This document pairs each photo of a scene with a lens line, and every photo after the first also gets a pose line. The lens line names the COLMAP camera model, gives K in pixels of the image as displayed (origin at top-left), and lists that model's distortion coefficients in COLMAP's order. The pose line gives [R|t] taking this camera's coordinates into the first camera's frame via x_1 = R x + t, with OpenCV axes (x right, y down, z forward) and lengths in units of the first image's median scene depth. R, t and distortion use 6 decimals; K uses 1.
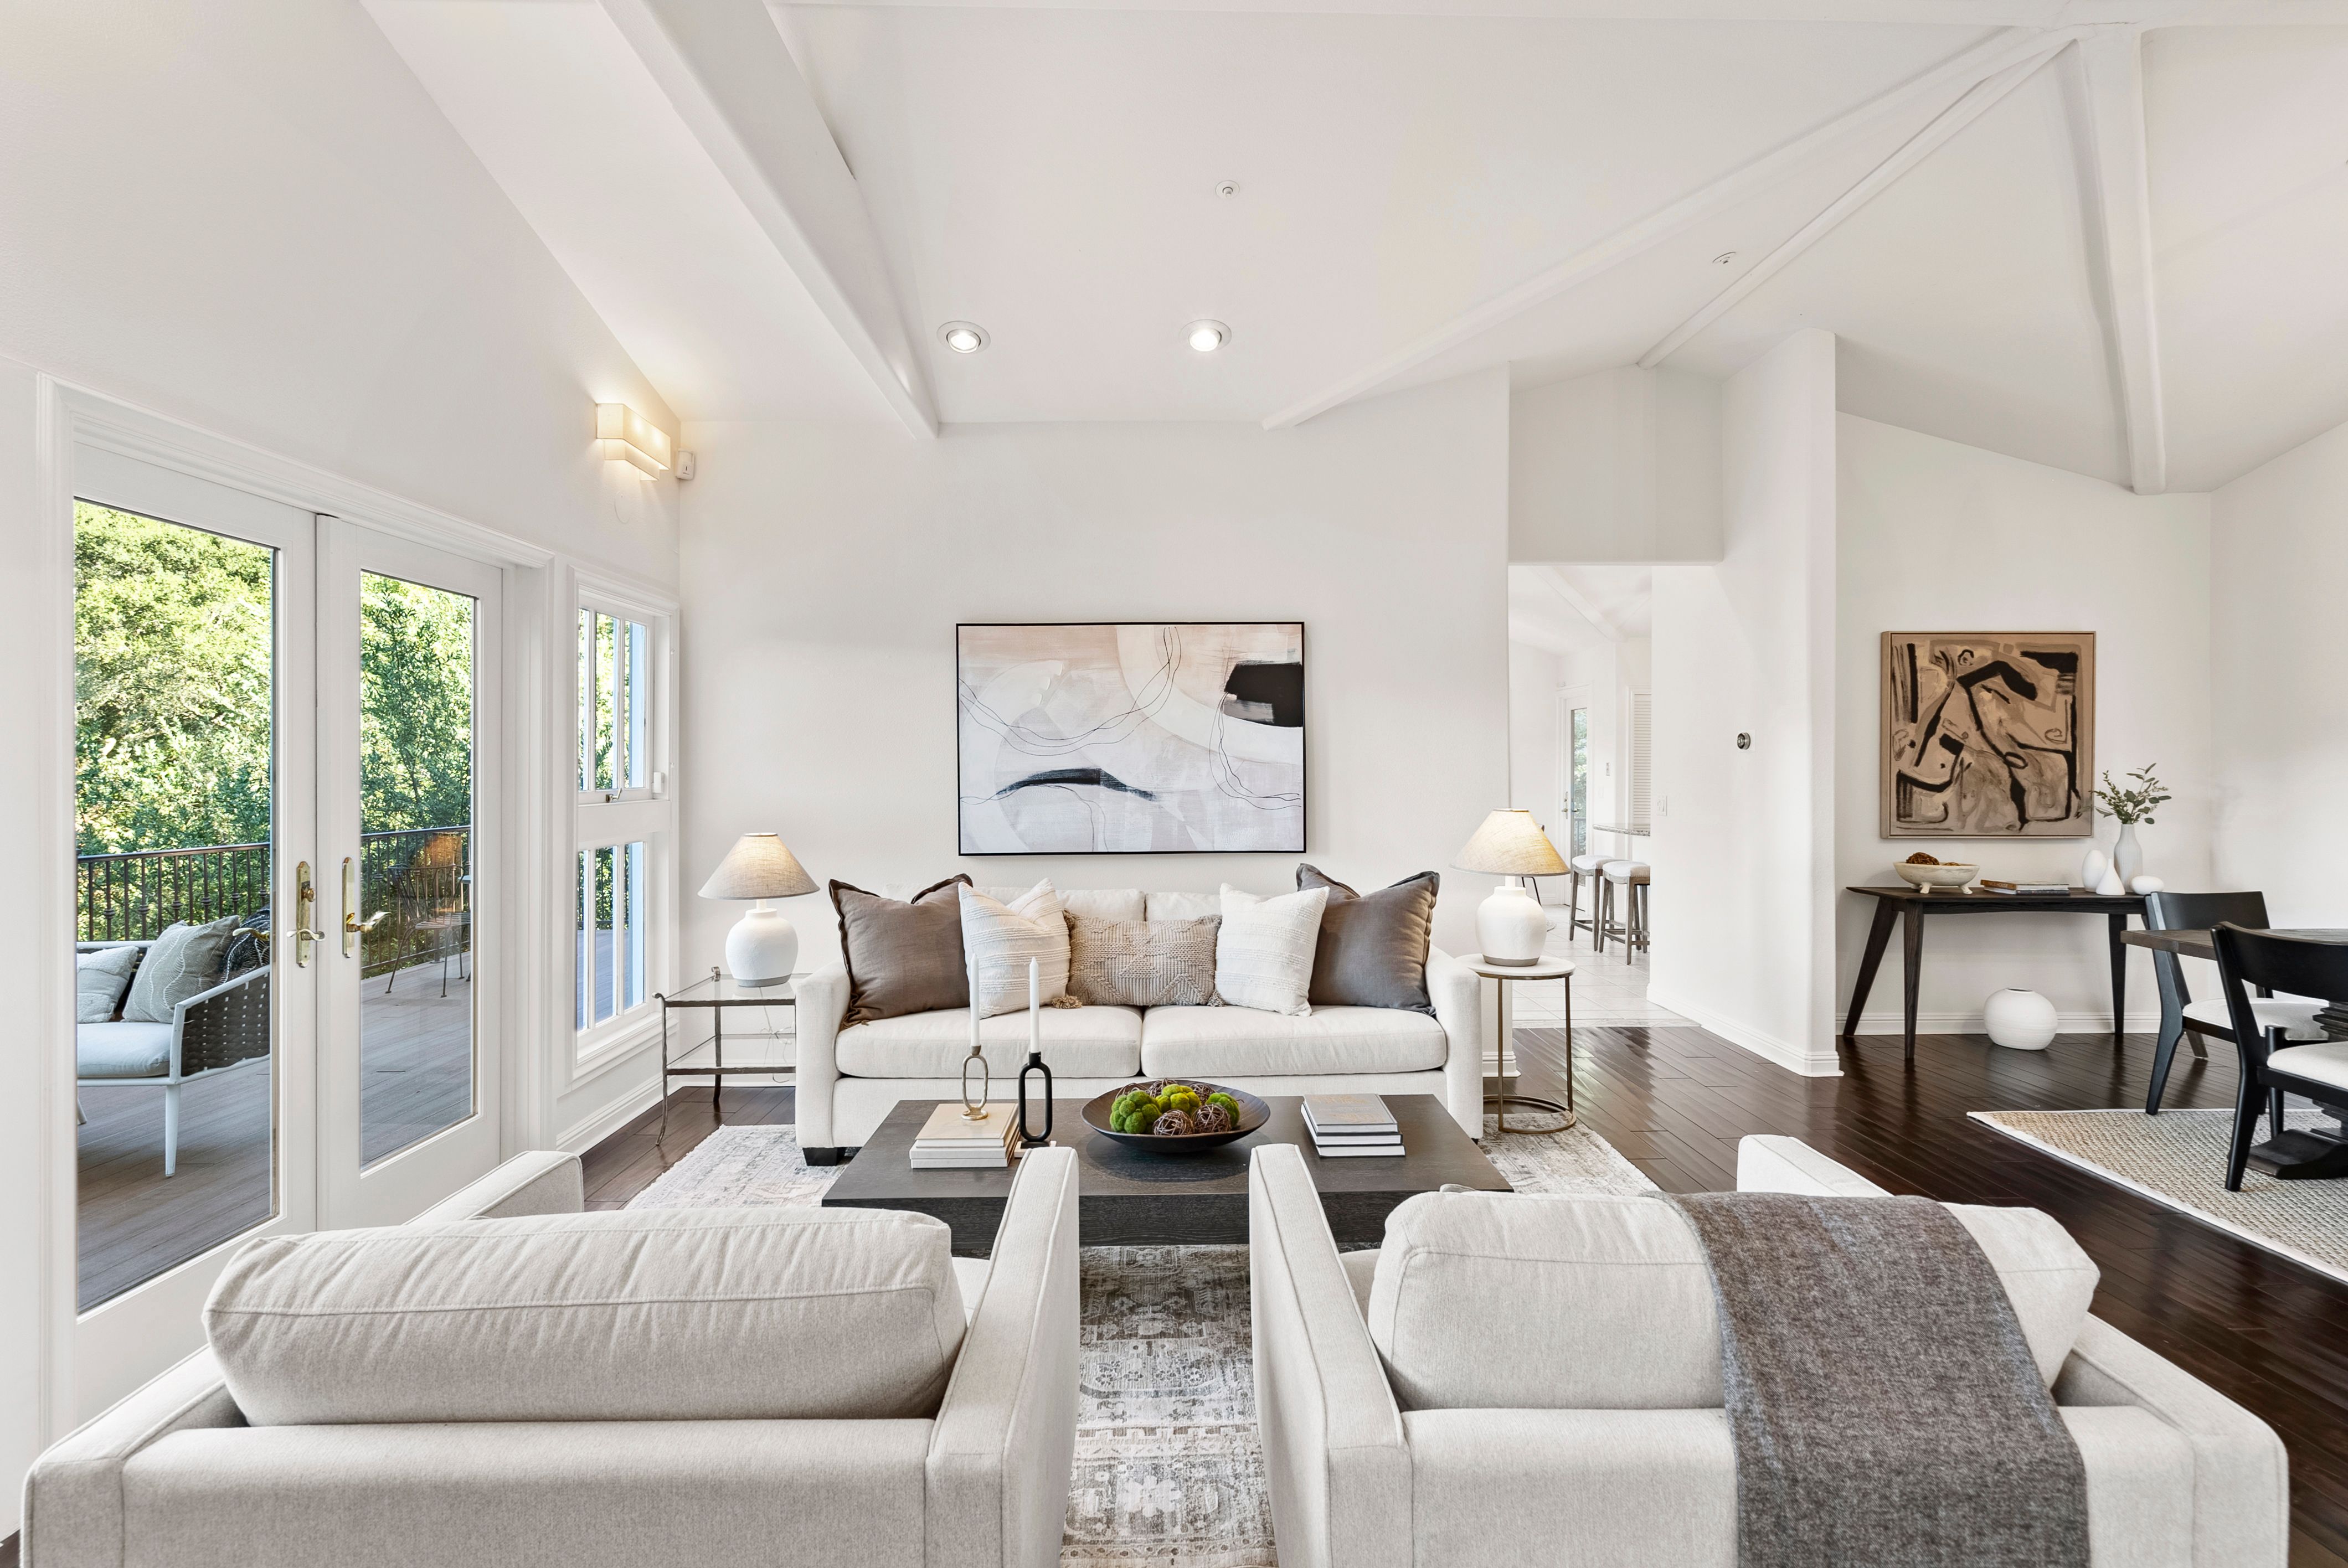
lens RADIAL K [[1090.6, 0, 1168.9], [0, 1090.6, 776.2], [0, 0, 1]] dist [-0.003430, -0.000082]
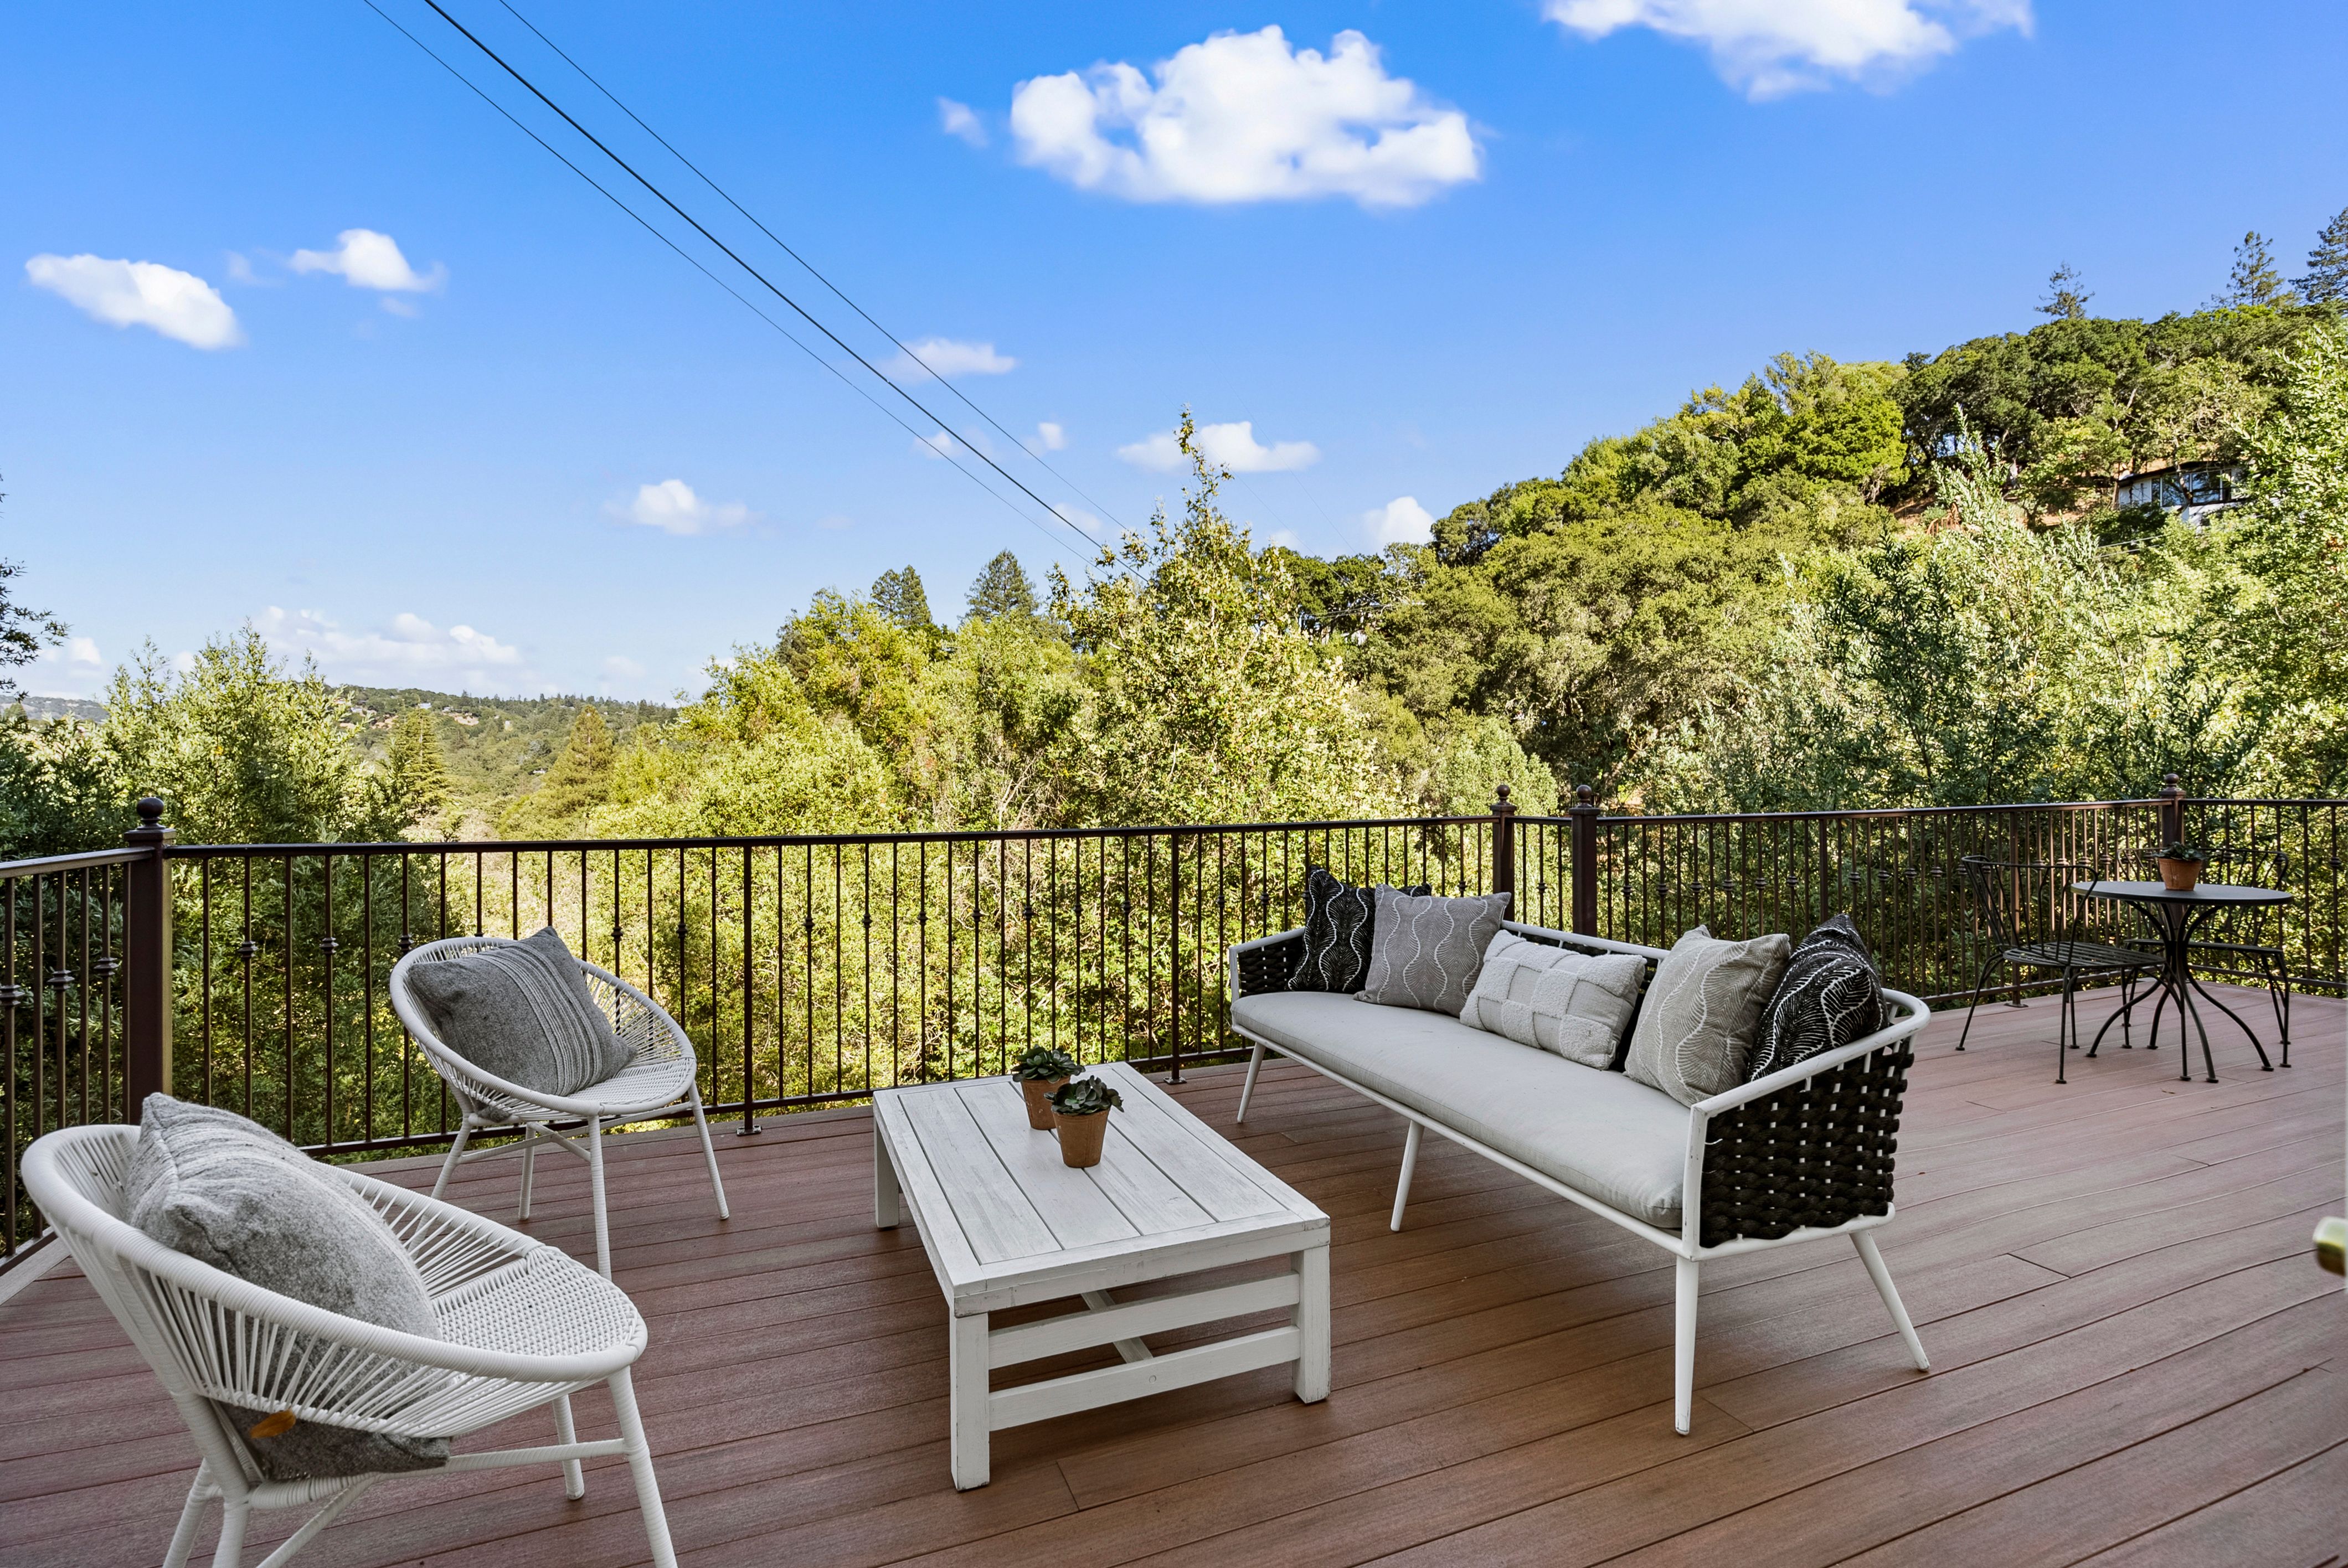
lens RADIAL K [[1071.5, 0, 1167.3], [0, 1071.5, 755.2], [0, 0, 1]] dist [-0.000427, -0.000062]
pose [[0.360923, -0.007827, -0.932563, -0.393989], [-0.000455, 0.999963, -0.008568, 0.035942], [0.932596, 0.003517, 0.360906, 0.435915]]
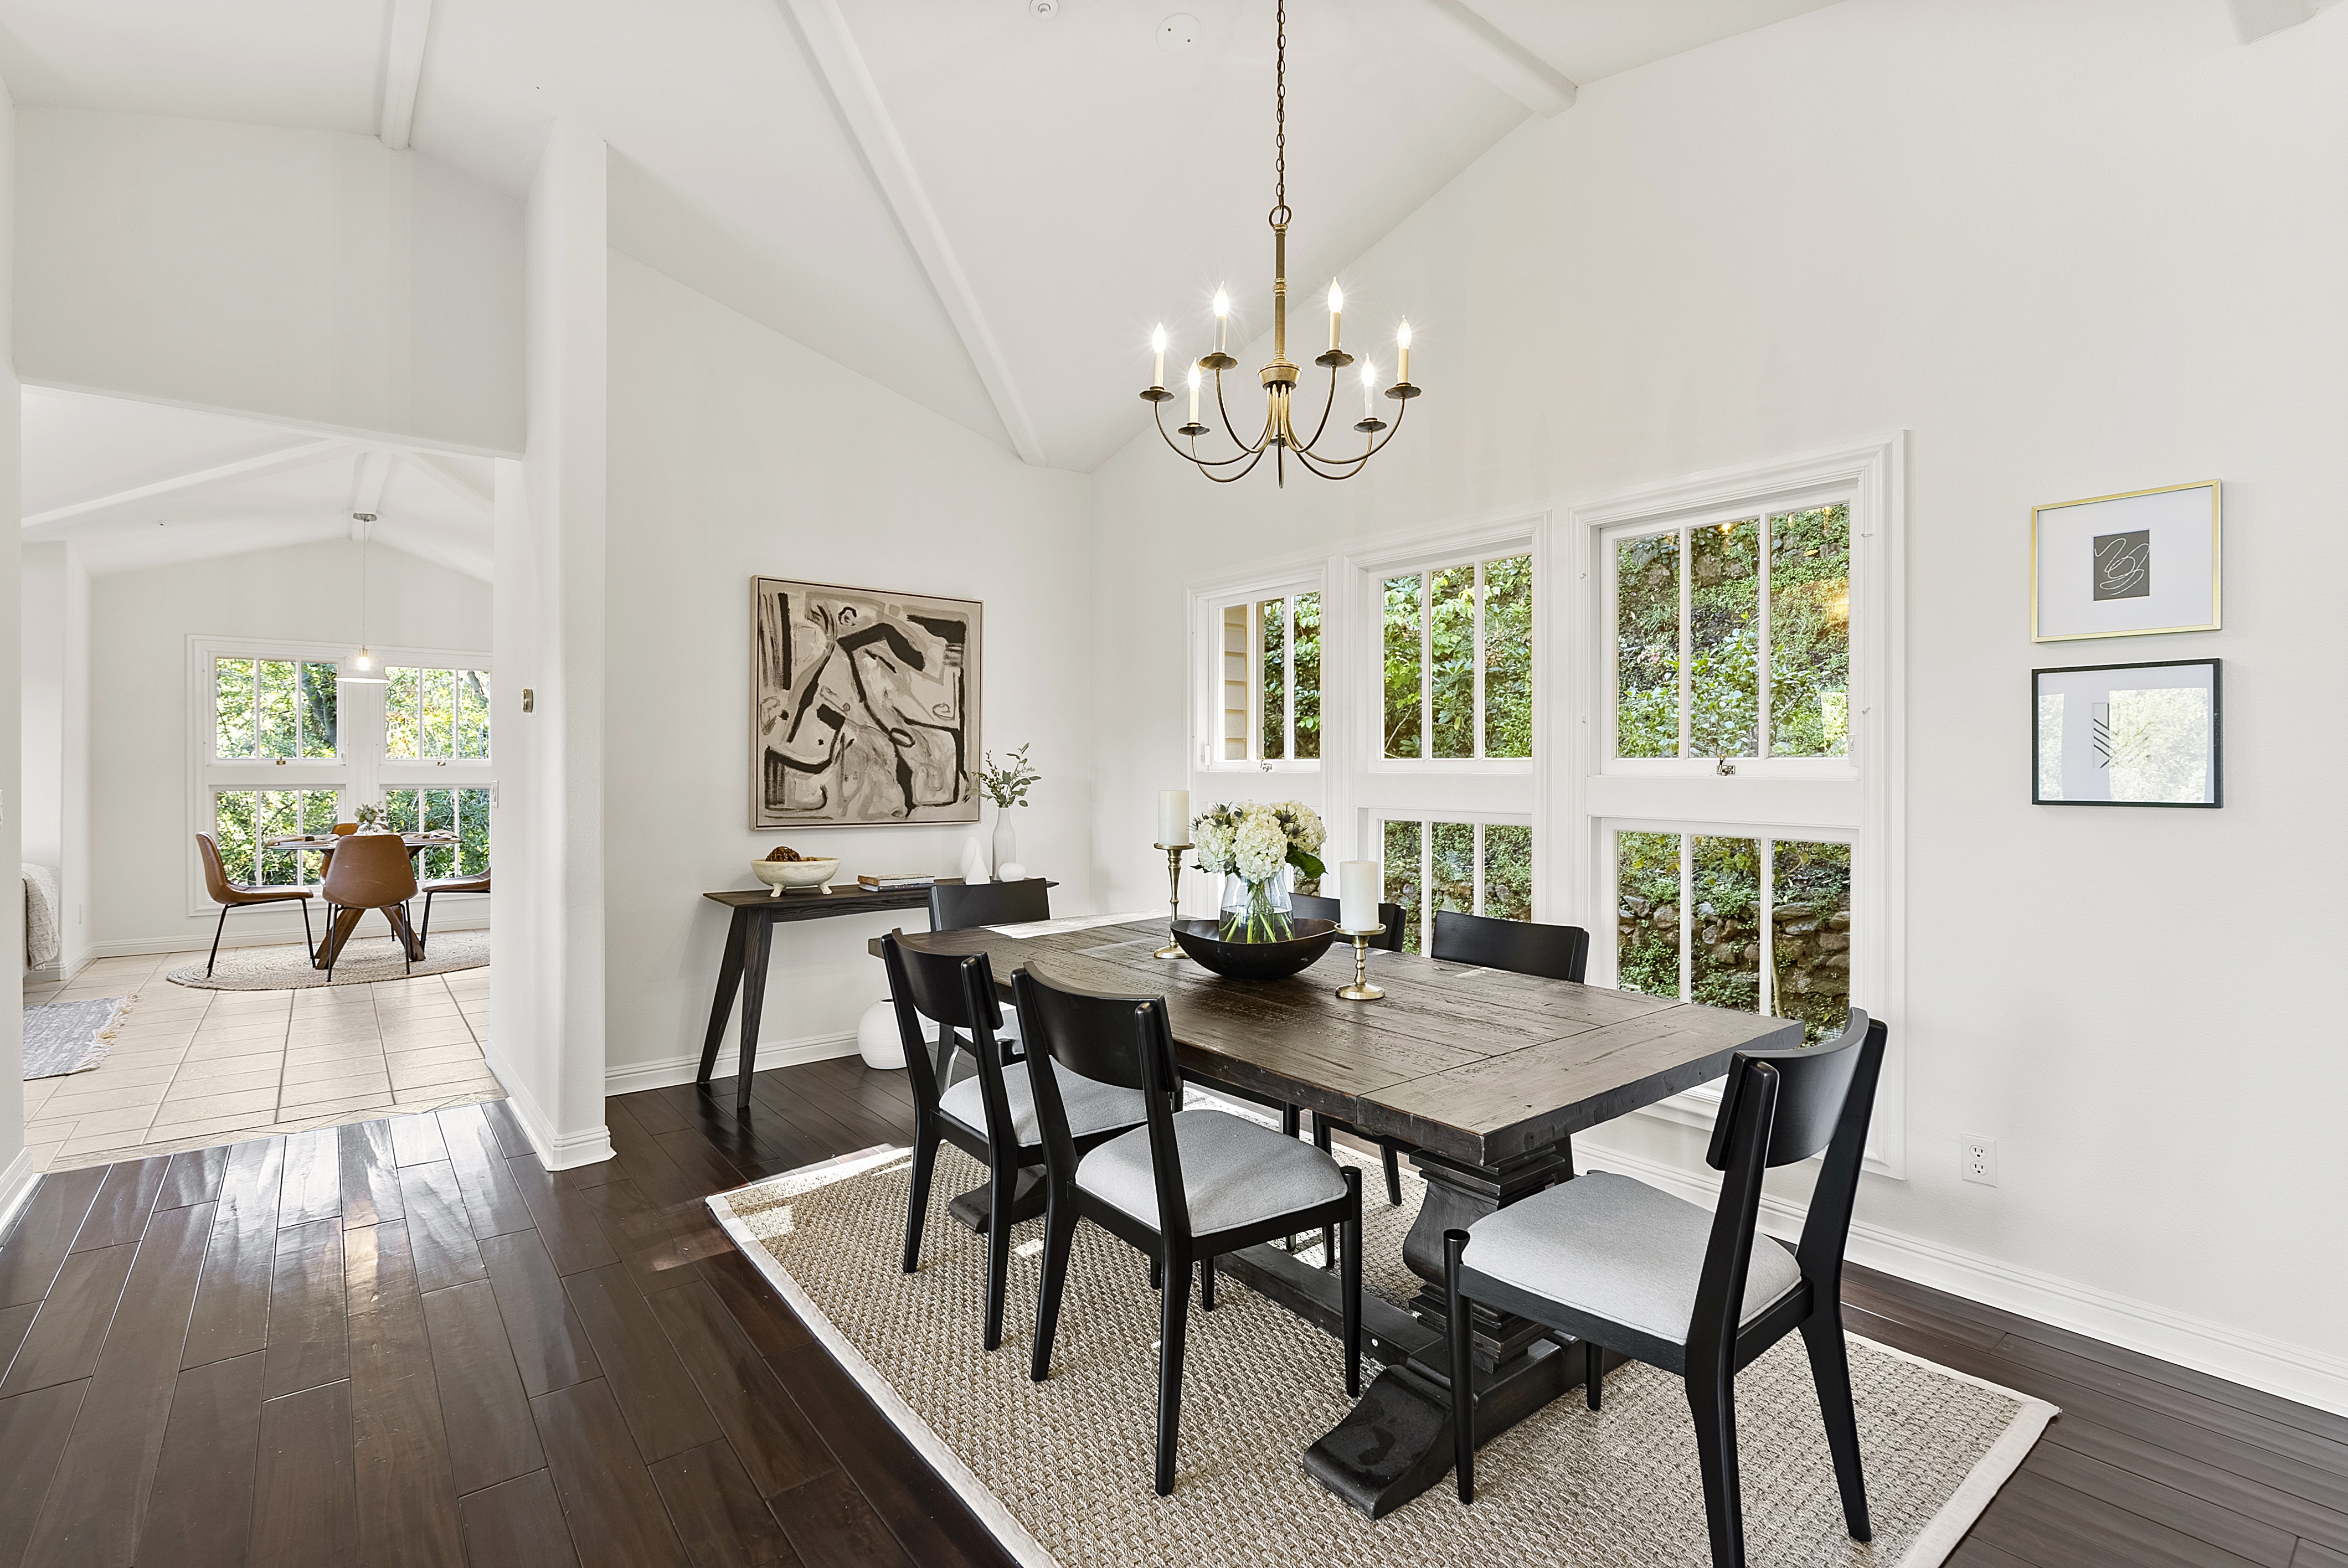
lens RADIAL K [[1069.5, 0, 1166.7], [0, 1069.5, 773.0], [0, 0, 1]] dist [-0.002304, 0.000596]
pose [[0.793931, 0.002854, 0.608001, 0.445866], [-0.000066, 0.999989, -0.004608, 0.019171], [-0.608008, 0.003618, 0.793923, 0.191580]]
